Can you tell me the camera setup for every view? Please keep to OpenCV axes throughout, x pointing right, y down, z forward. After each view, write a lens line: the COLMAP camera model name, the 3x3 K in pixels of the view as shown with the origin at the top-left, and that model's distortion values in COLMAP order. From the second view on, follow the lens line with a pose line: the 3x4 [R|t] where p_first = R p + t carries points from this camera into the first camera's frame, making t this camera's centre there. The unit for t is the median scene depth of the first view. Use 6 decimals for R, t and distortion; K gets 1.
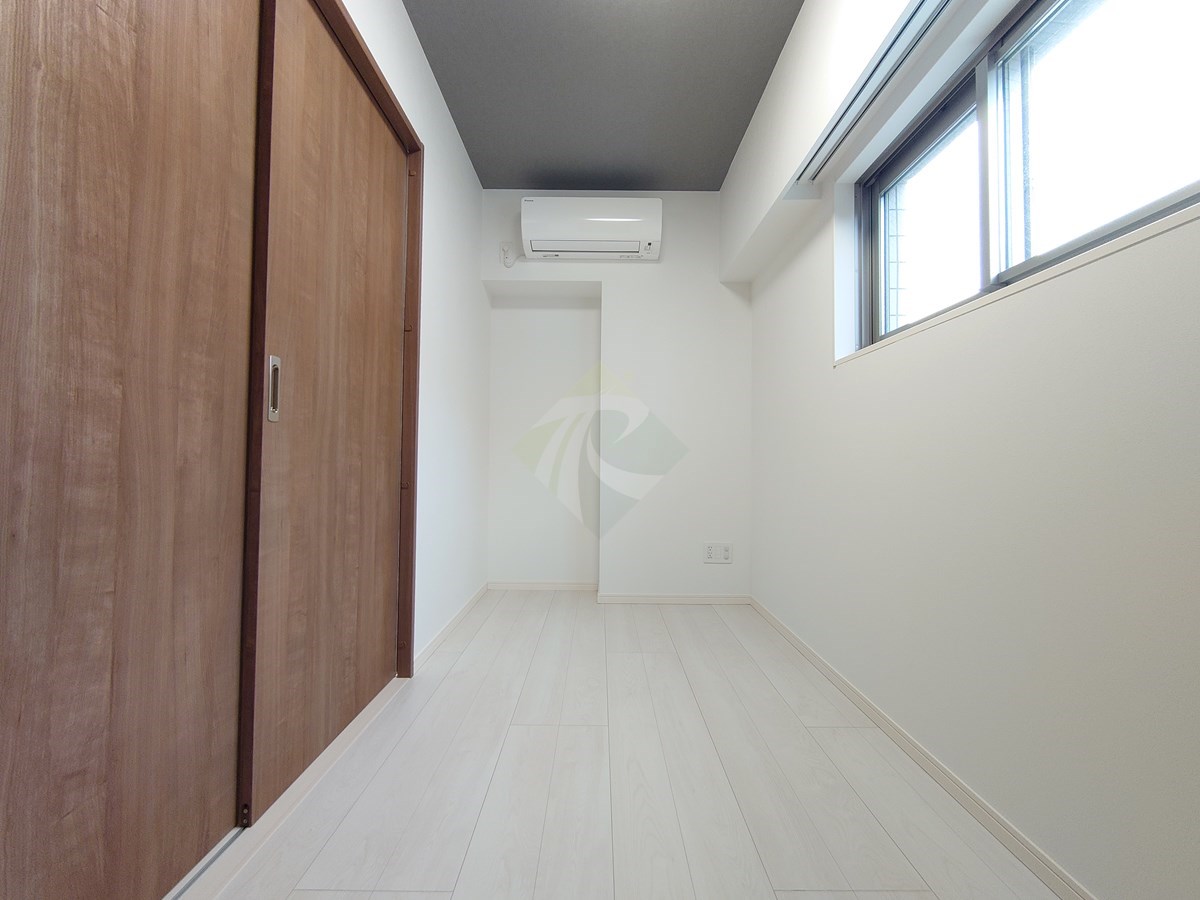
lens RADIAL K [[518.1, 0, 600.0], [0, 518.1, 450.0], [0, 0, 1]] dist [-0.000798, -0.000133]
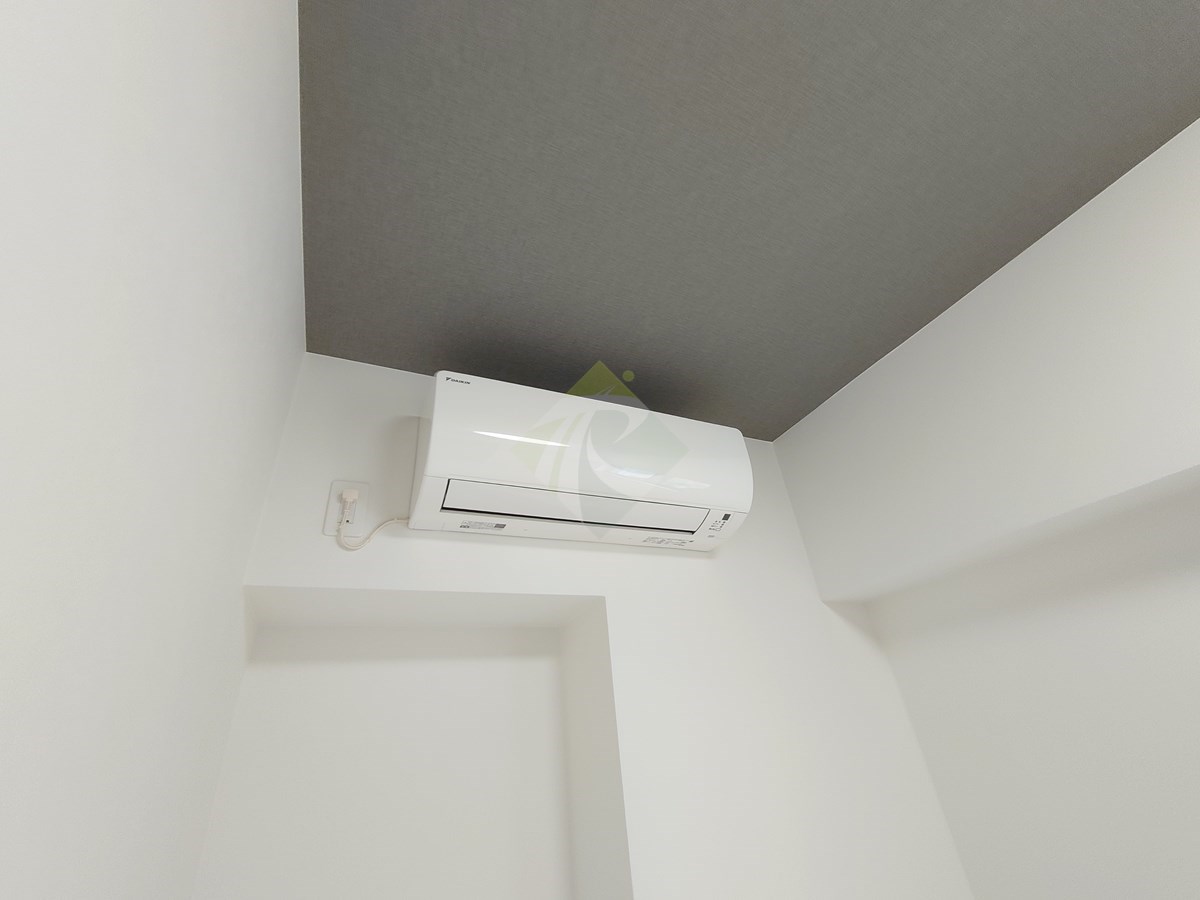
lens RADIAL K [[518.1, 0, 600.0], [0, 518.1, 450.0], [0, 0, 1]] dist [-0.000798, -0.000133]
pose [[0.902899, 0.132384, 0.408959, -0.178105], [0.088255, 0.874034, -0.477782, -0.238384], [-0.420695, 0.467482, 0.777481, 0.653190]]
